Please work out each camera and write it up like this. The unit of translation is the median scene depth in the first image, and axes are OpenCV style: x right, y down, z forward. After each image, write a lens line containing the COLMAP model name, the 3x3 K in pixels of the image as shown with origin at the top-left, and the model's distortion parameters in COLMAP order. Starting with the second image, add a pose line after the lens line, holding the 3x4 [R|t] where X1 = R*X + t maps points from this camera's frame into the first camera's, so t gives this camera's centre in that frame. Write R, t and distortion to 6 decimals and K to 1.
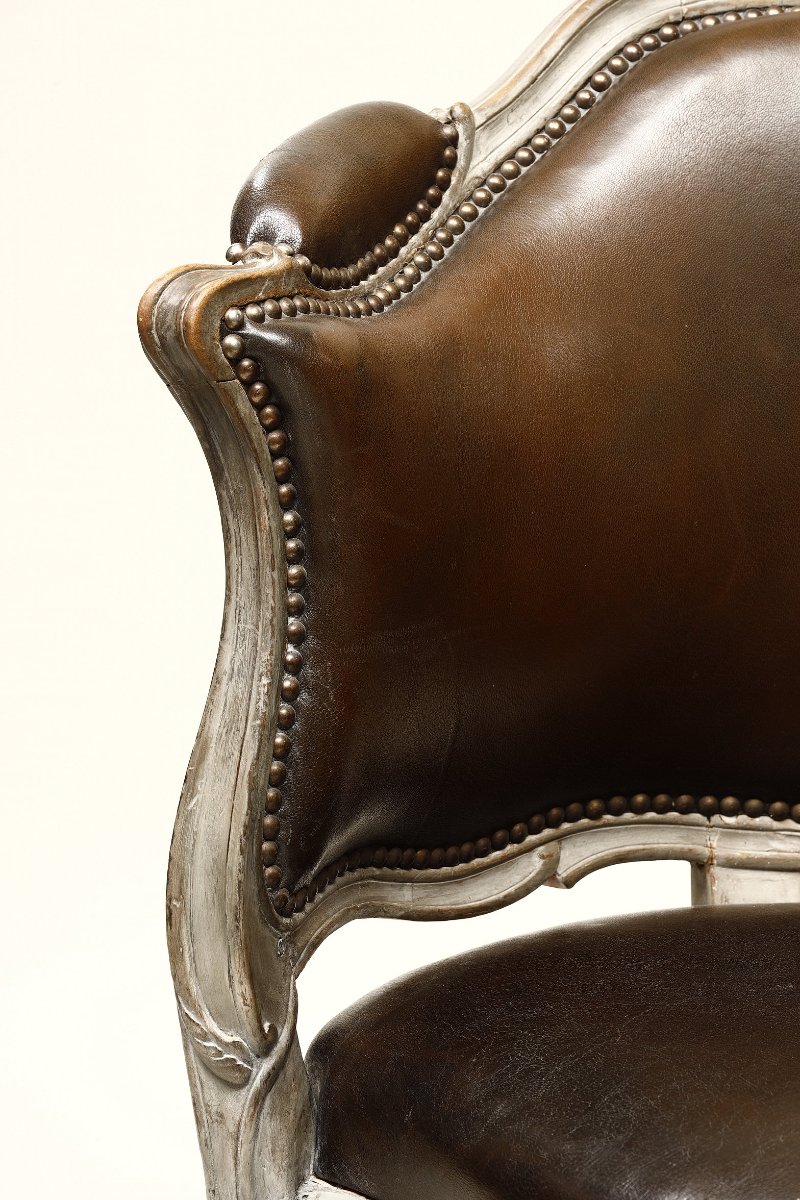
lens RADIAL K [[3112.4, 0, 400.0], [0, 3112.4, 600.0], [0, 0, 1]] dist [-0.004121, 0.232389]
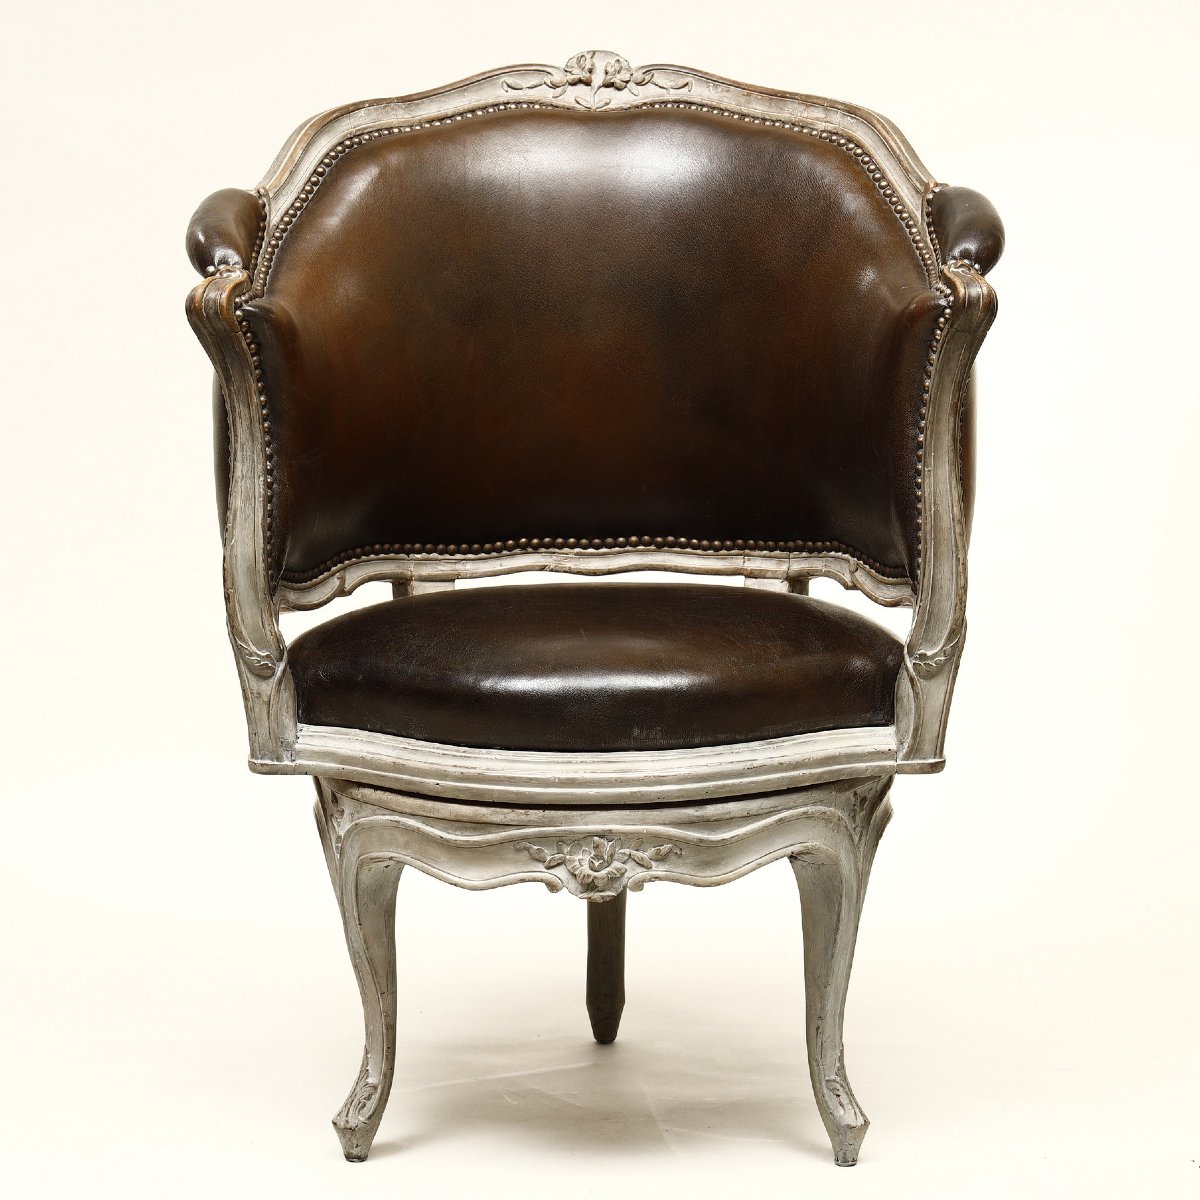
lens RADIAL K [[3761.1, 0, 600.0], [0, 3761.1, 600.0], [0, 0, 1]] dist [0.028548, 0.440884]
pose [[0.916470, -0.086440, 0.390654, -0.802006], [0.092896, 0.995673, 0.002379, 0.118732], [-0.389169, 0.034110, 0.920535, -1.339031]]
